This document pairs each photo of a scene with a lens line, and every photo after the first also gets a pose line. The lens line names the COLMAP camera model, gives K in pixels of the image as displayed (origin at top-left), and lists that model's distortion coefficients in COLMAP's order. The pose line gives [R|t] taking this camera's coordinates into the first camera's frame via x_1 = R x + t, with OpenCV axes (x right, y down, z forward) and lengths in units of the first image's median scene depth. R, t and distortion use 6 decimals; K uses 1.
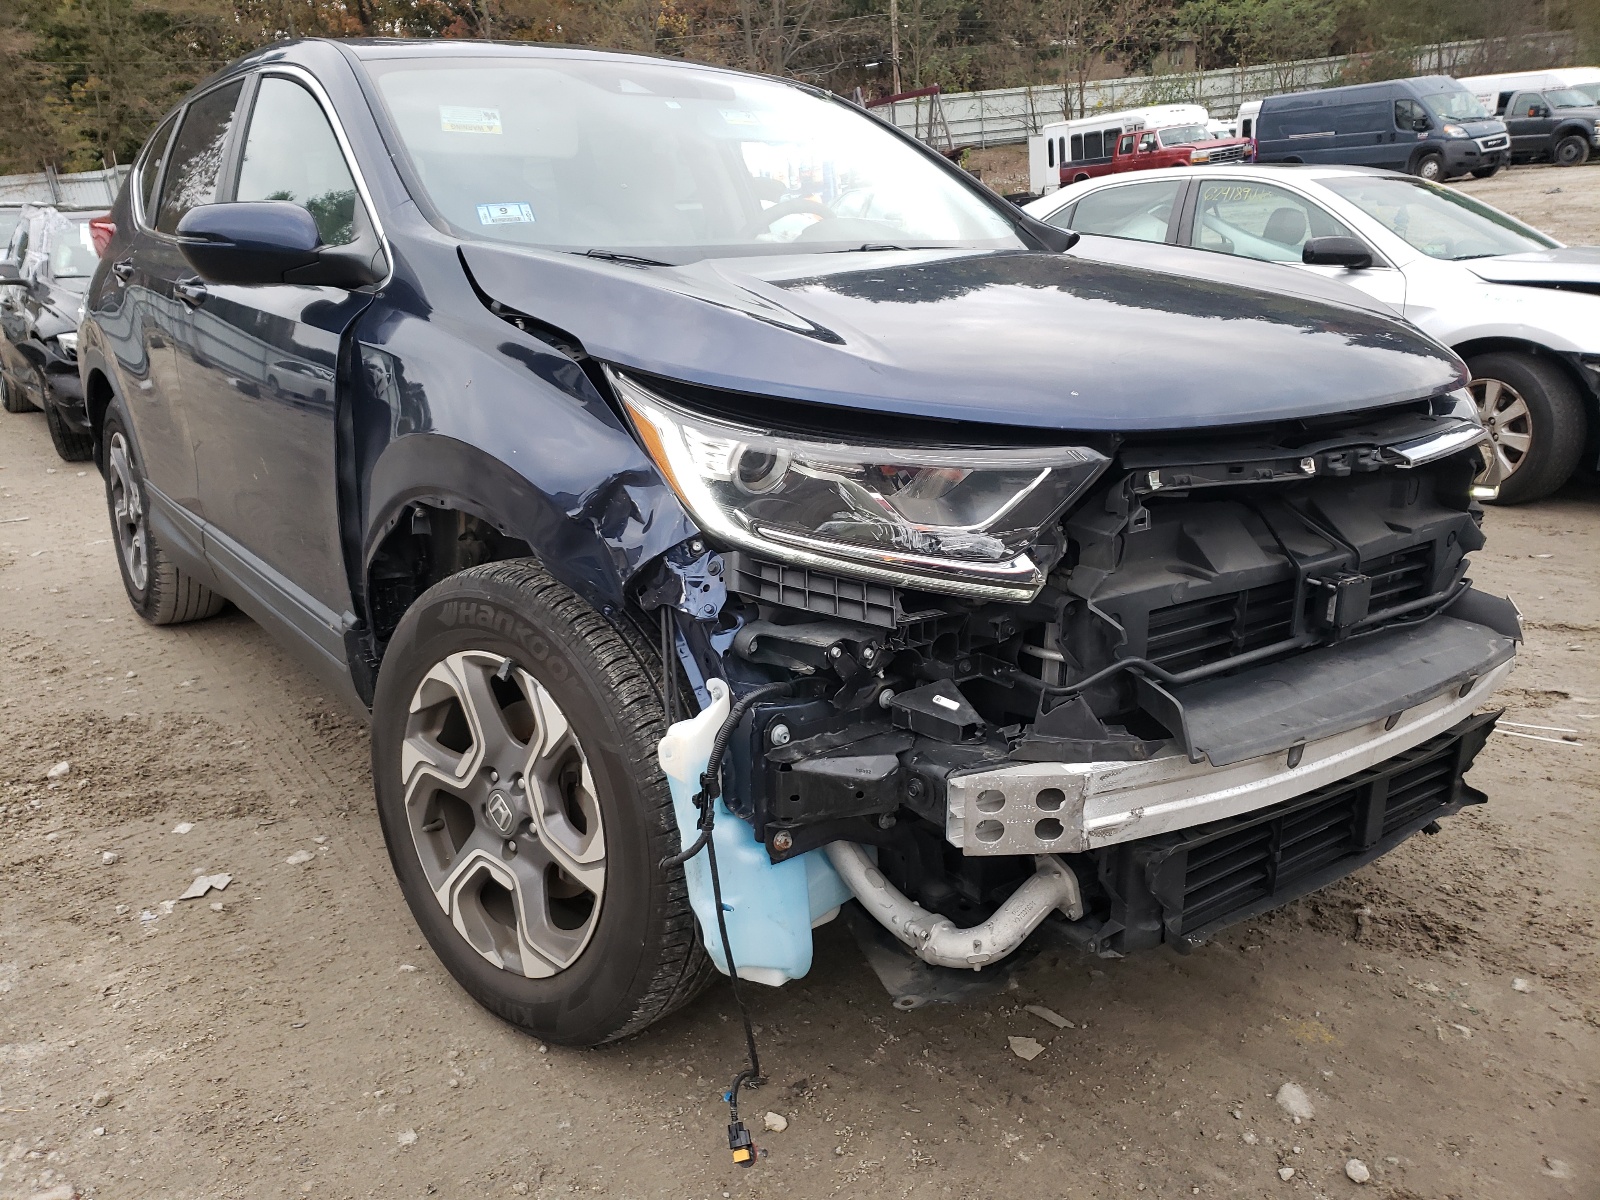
lens RADIAL K [[1206.2, 0, 800.0], [0, 1206.2, 600.0], [0, 0, 1]] dist [0.049328, -0.000624]
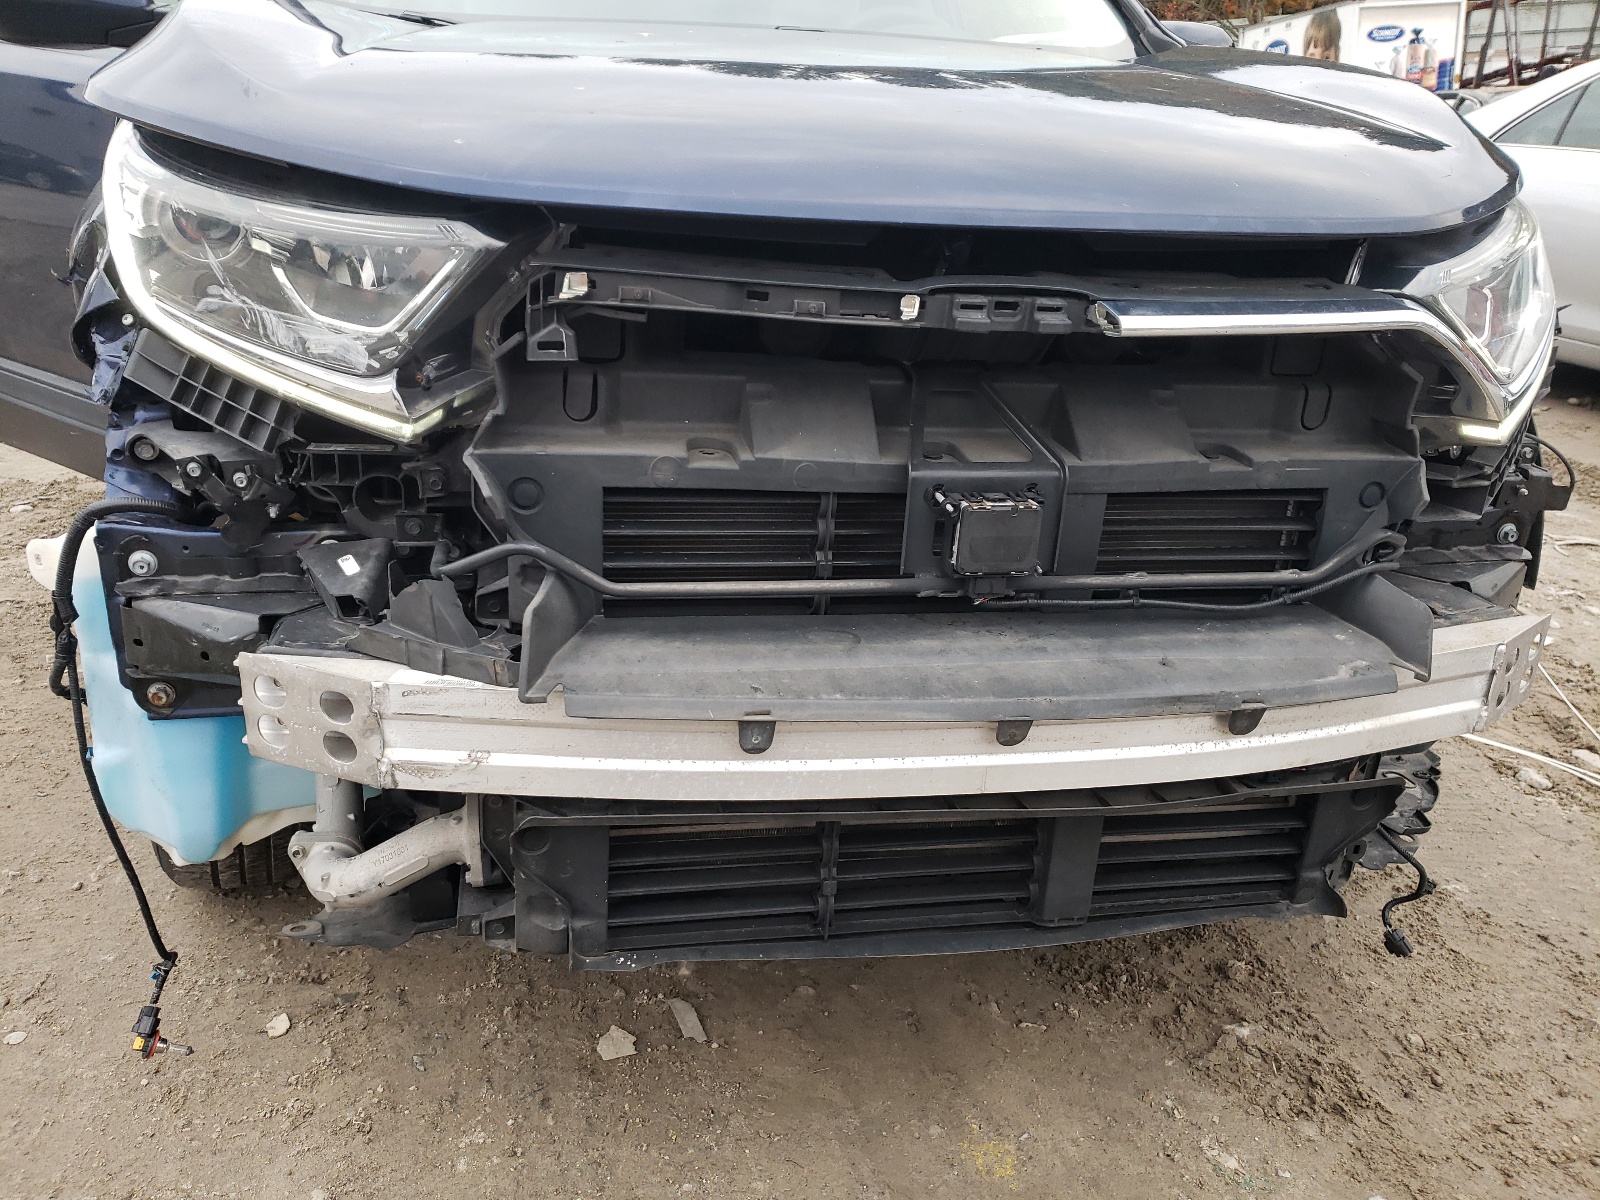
lens RADIAL K [[1215.8, 0, 800.0], [0, 1215.8, 600.0], [0, 0, 1]] dist [0.024910, -0.000327]
pose [[0.902775, 0.187079, -0.387297, 0.666805], [-0.162393, 0.982061, 0.095839, -0.012355], [0.398278, -0.023627, 0.916960, 0.402565]]
